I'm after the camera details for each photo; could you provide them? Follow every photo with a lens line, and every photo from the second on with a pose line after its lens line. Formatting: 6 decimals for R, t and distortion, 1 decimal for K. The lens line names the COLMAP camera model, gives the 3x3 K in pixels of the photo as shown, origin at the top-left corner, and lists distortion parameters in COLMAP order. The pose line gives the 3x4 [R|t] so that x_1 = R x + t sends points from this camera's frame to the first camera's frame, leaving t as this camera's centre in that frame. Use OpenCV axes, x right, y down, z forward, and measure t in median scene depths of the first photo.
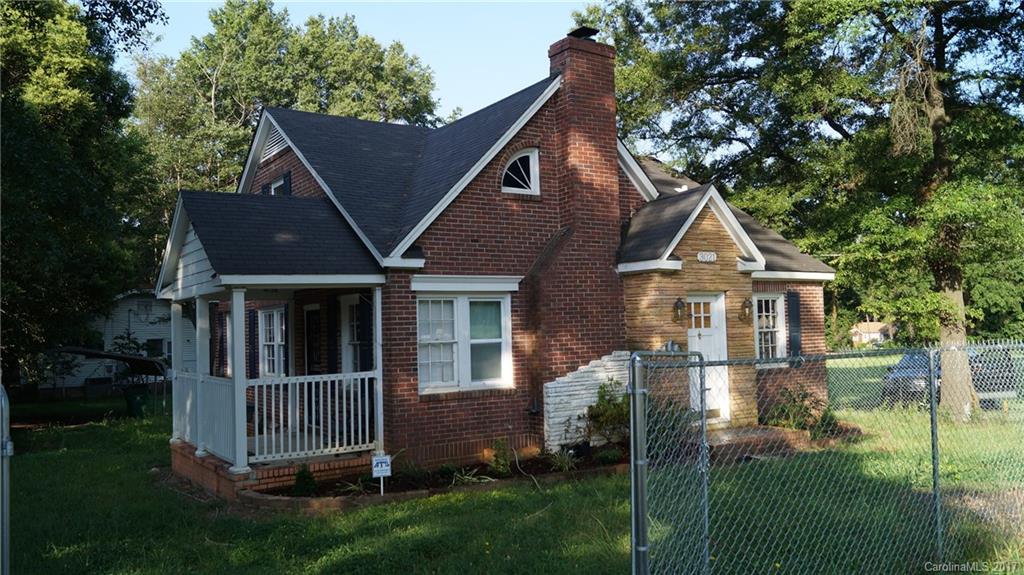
lens RADIAL K [[837.3, 0, 512.0], [0, 837.3, 287.5], [0, 0, 1]] dist [0.000183, 0.001245]
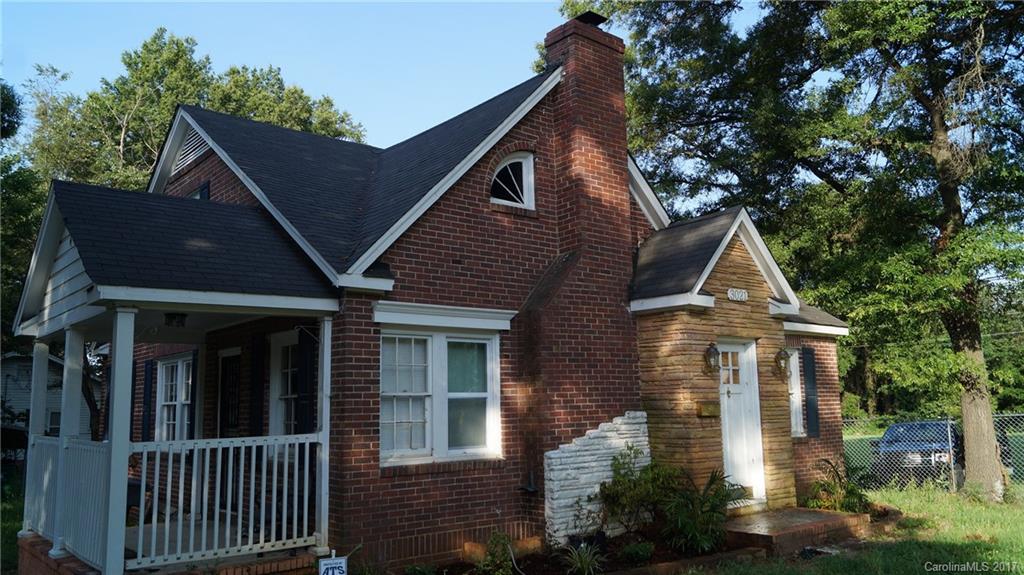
lens RADIAL K [[815.5, 0, 512.0], [0, 815.5, 287.5], [0, 0, 1]] dist [-0.004646, 0.006050]
pose [[0.994023, 0.024119, 0.106471, -0.069562], [-0.013446, 0.994912, -0.099846, 0.038896], [-0.108337, 0.097817, 0.989290, 0.251480]]
